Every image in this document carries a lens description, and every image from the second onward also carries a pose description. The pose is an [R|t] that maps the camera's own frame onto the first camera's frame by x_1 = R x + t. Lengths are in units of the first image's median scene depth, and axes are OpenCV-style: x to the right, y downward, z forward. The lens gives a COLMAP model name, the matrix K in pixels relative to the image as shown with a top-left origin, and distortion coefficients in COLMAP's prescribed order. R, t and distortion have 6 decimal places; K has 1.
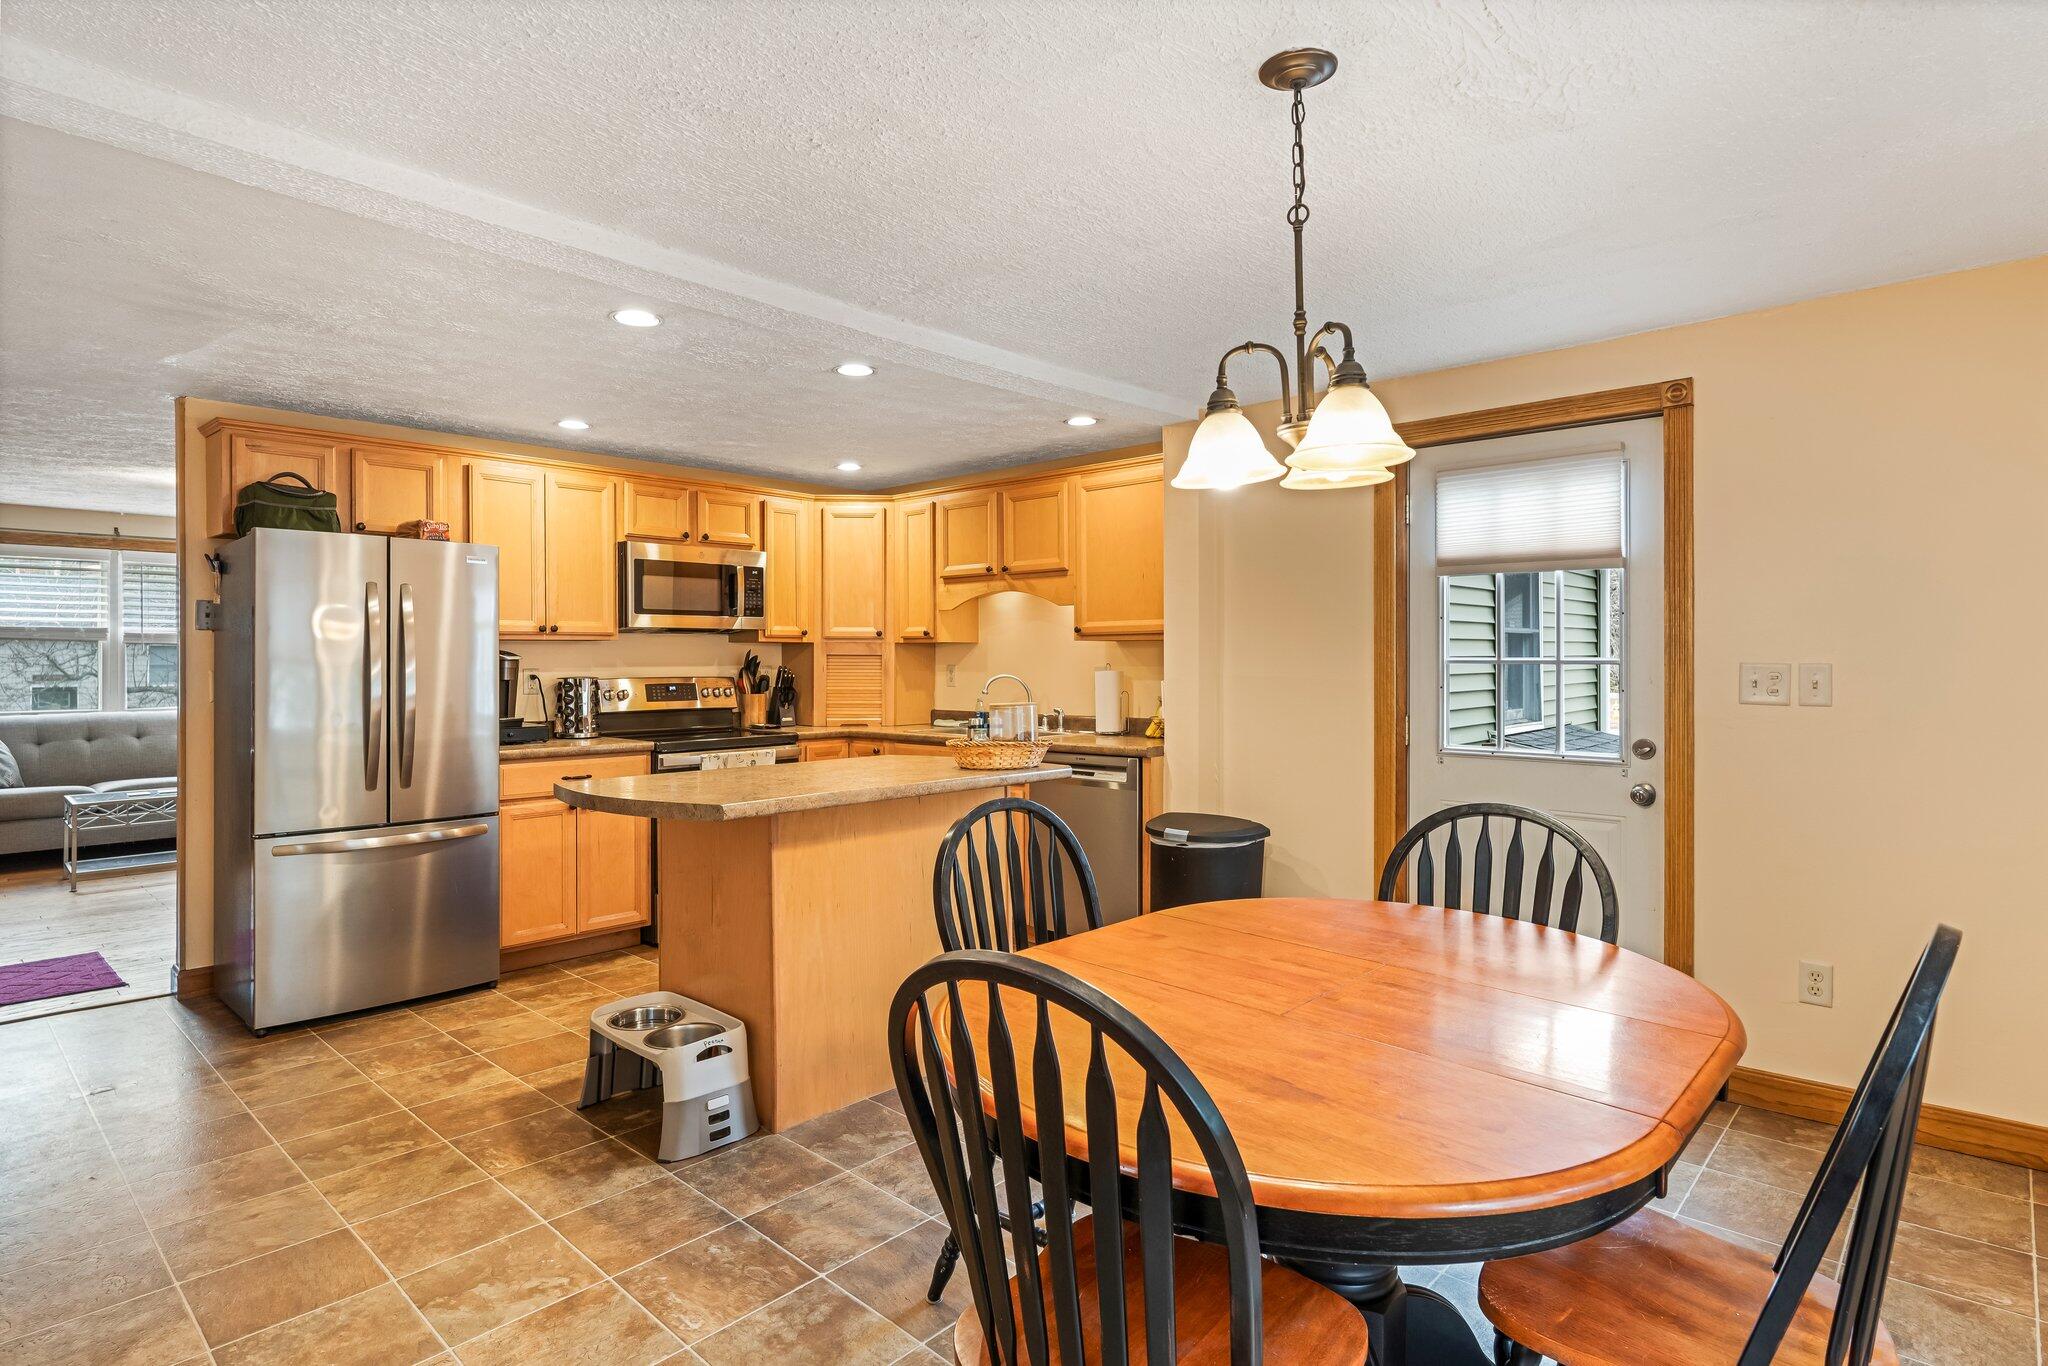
lens RADIAL K [[1068.2, 0, 1024.0], [0, 1068.2, 683.0], [0, 0, 1]] dist [-0.001590, 0.000312]
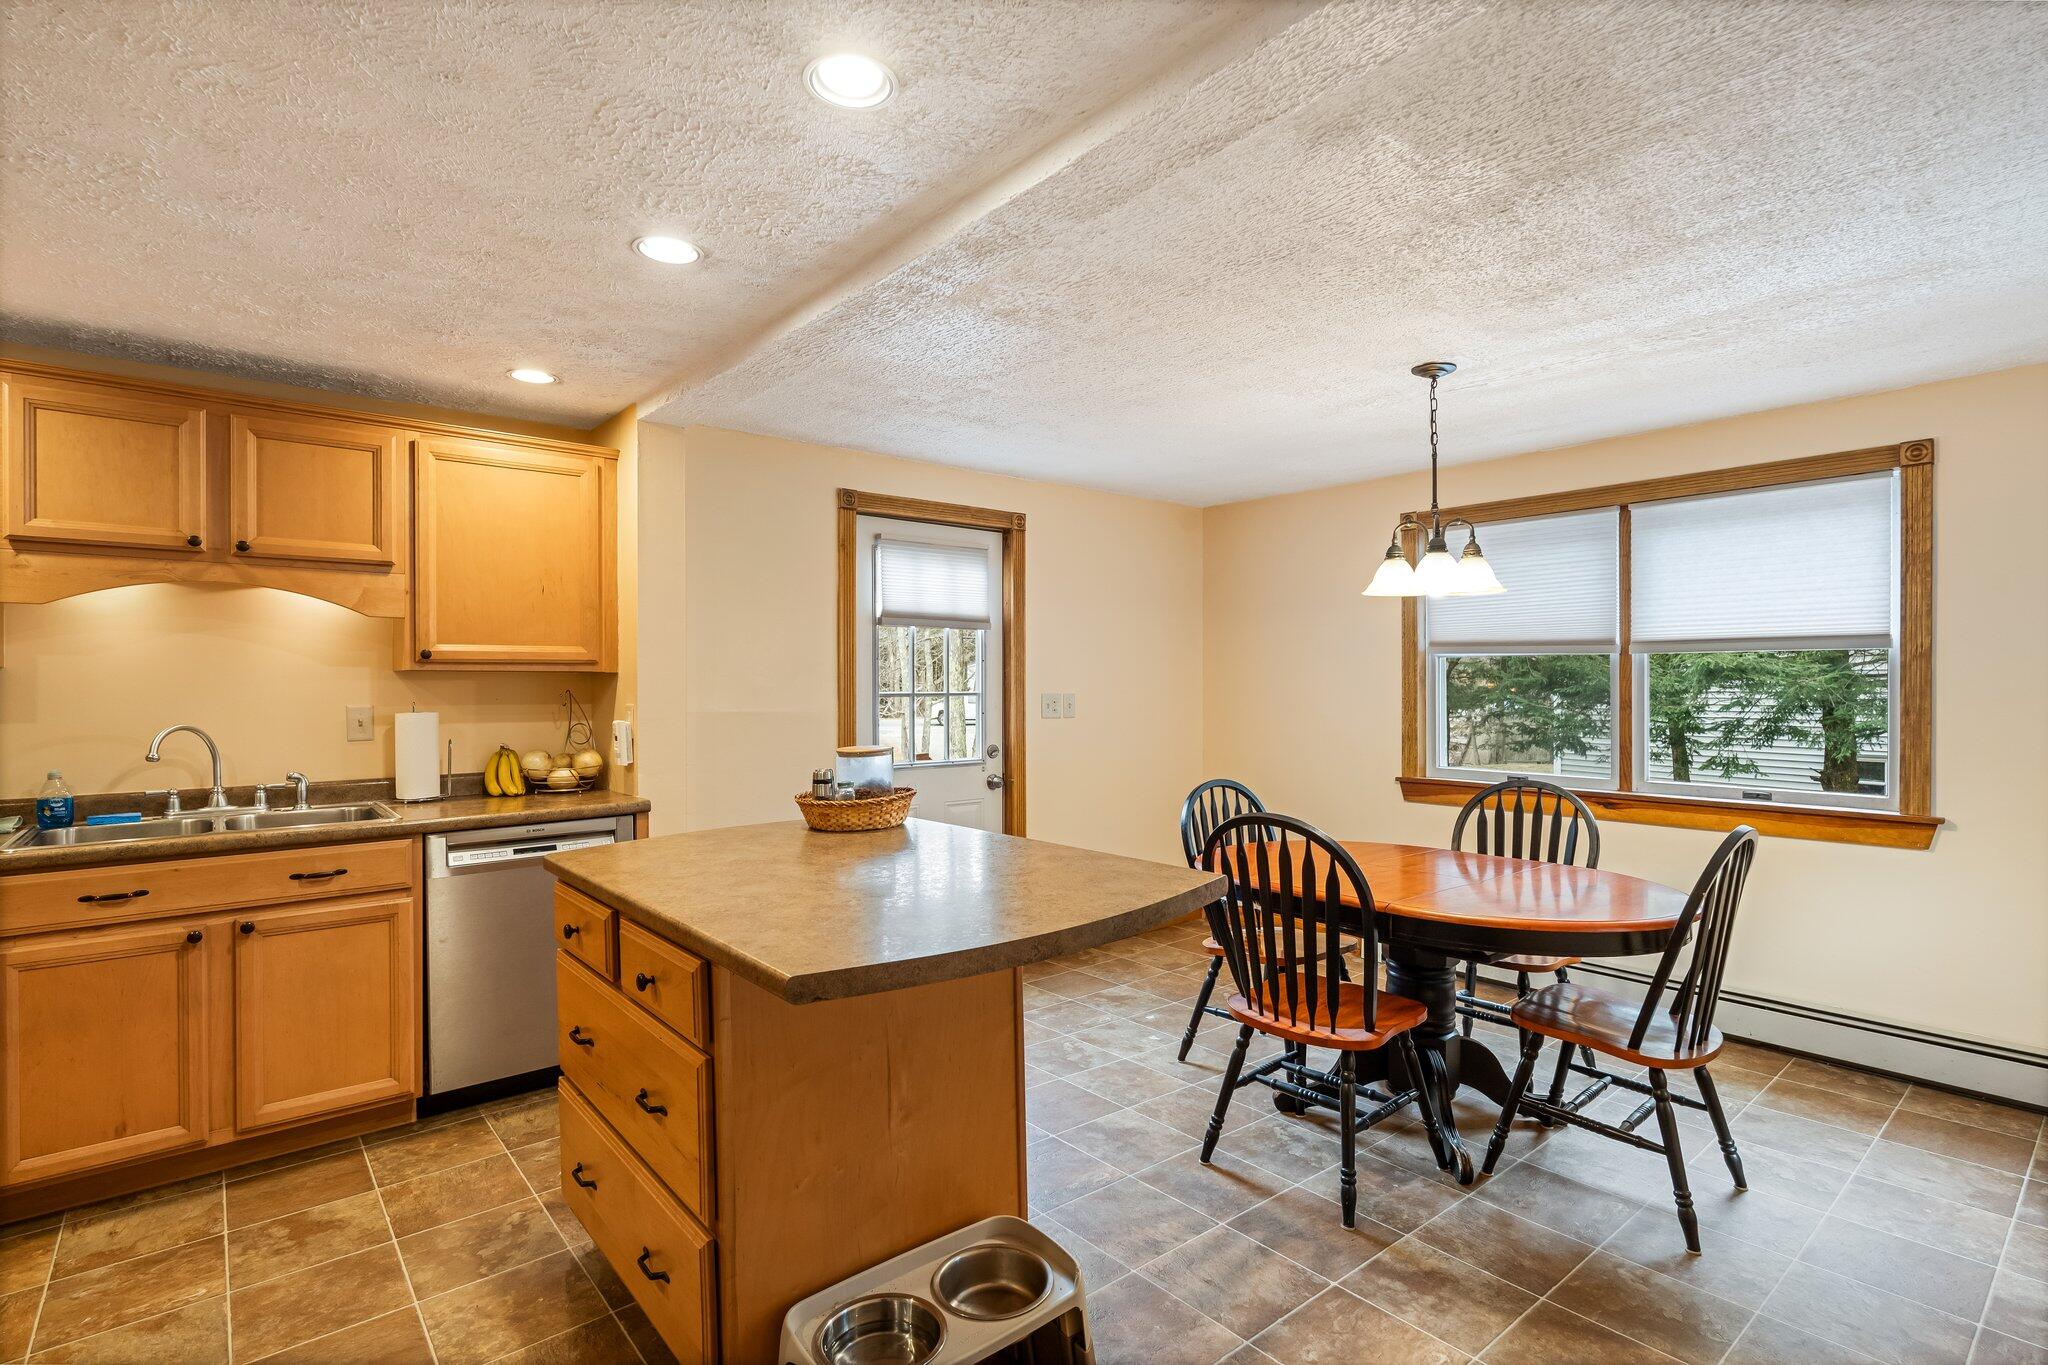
lens RADIAL K [[985.4, 0, 1024.0], [0, 985.4, 682.5], [0, 0, 1]] dist [0.000556, -0.001608]
pose [[0.125928, -0.000230, 0.992039, -0.687775], [0.023527, 0.999719, -0.002755, -0.025851], [-0.991760, 0.023686, 0.125898, 0.671520]]
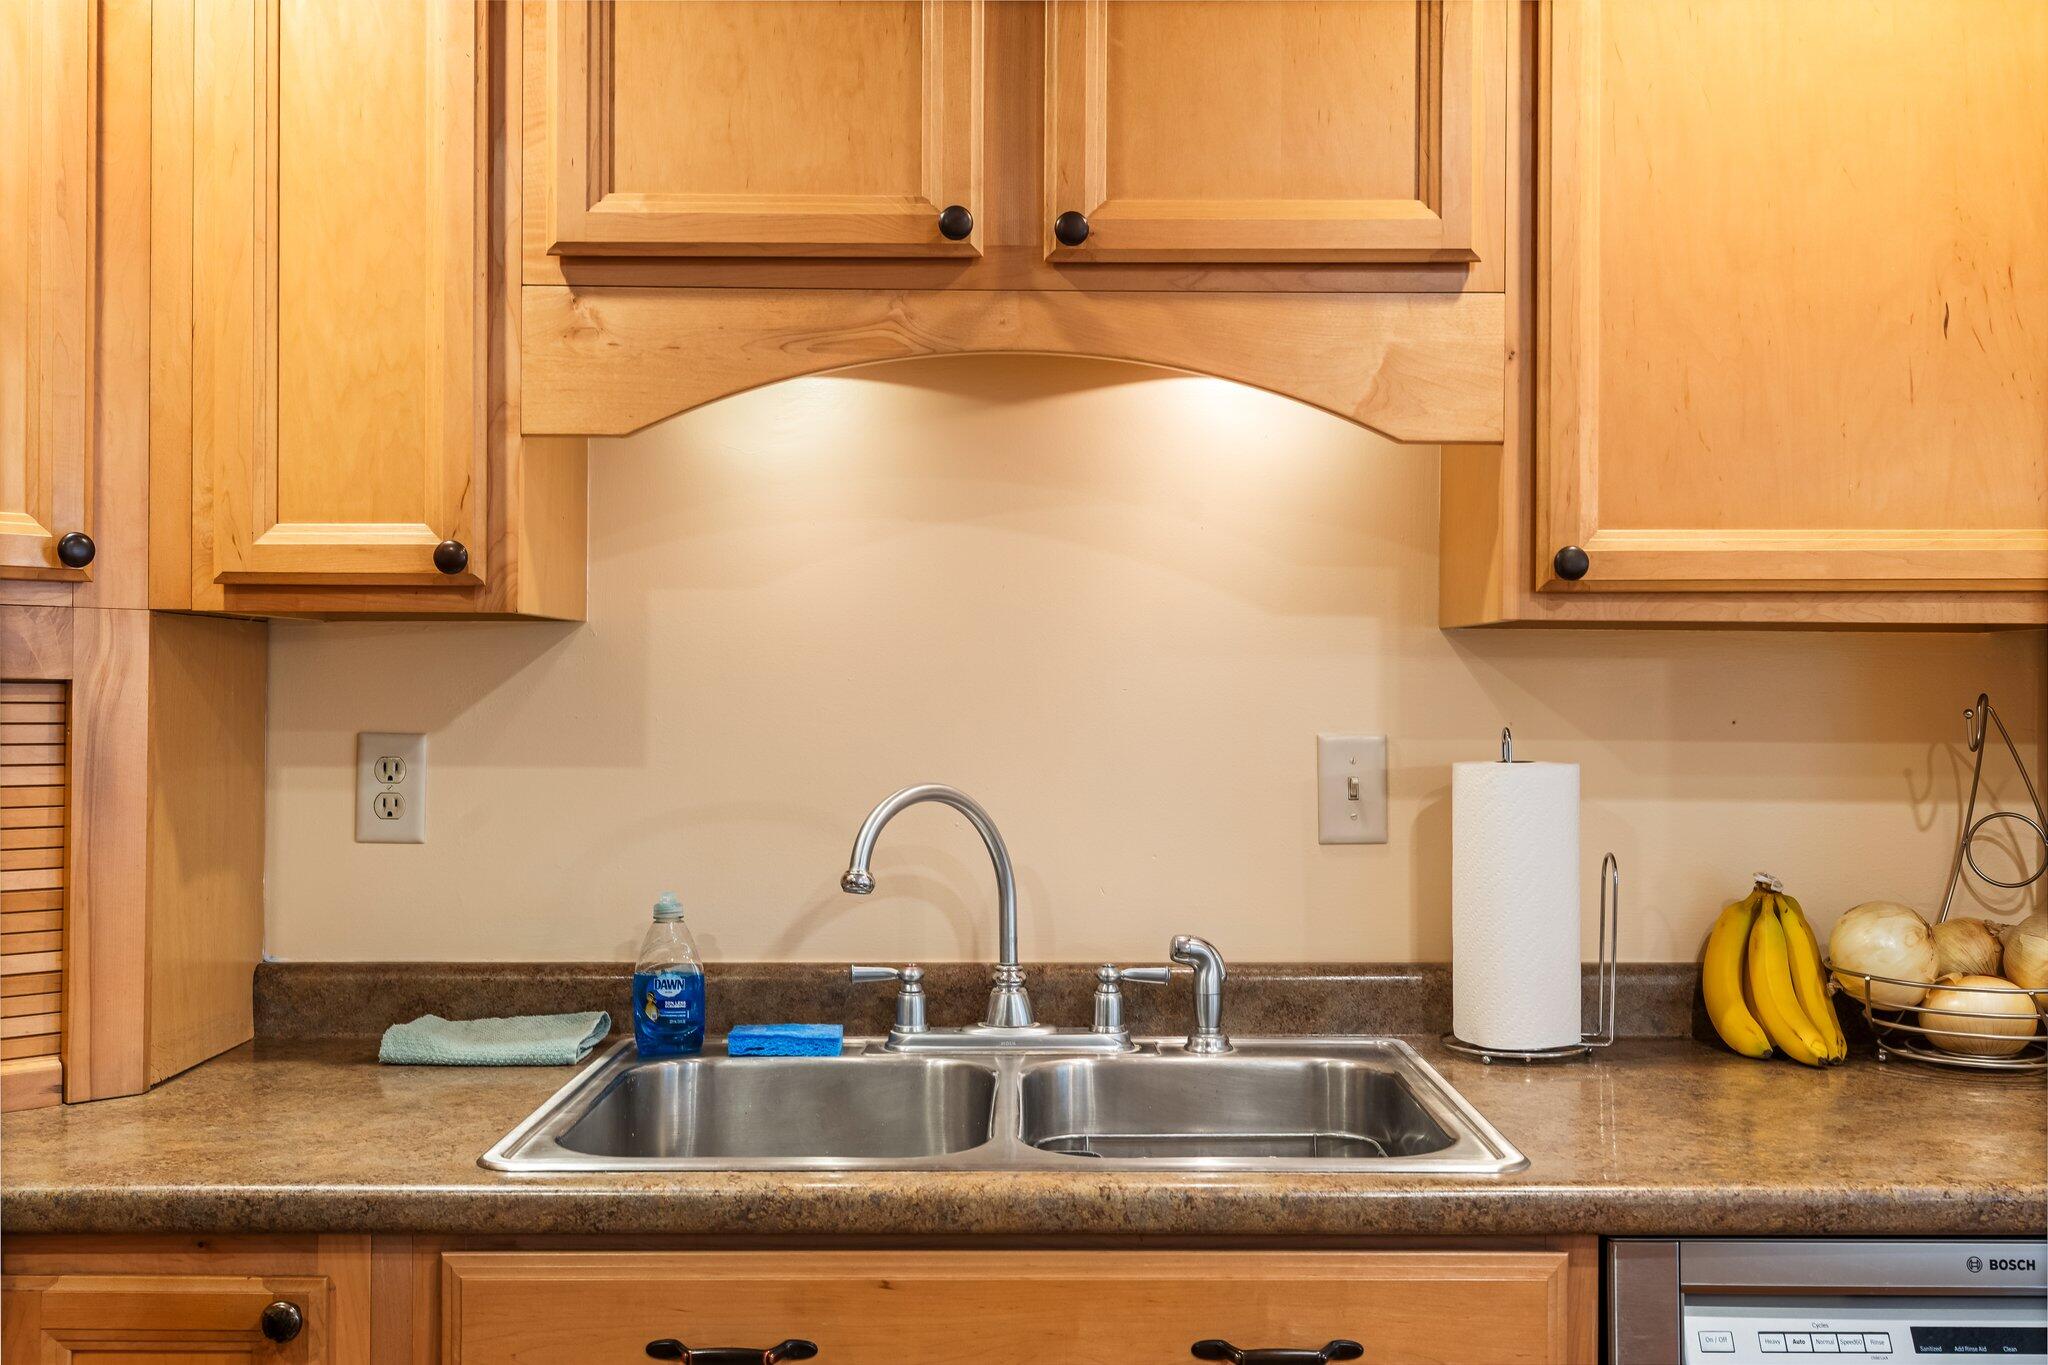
lens RADIAL K [[1848.5, 0, 1024.0], [0, 1848.5, 682.5], [0, 0, 1]] dist [-0.004385, -0.003415]
pose [[0.732745, 0.004720, 0.680487, -0.333207], [0.009133, 0.999818, -0.016769, -0.028794], [-0.680442, 0.018502, 0.732568, 1.033361]]
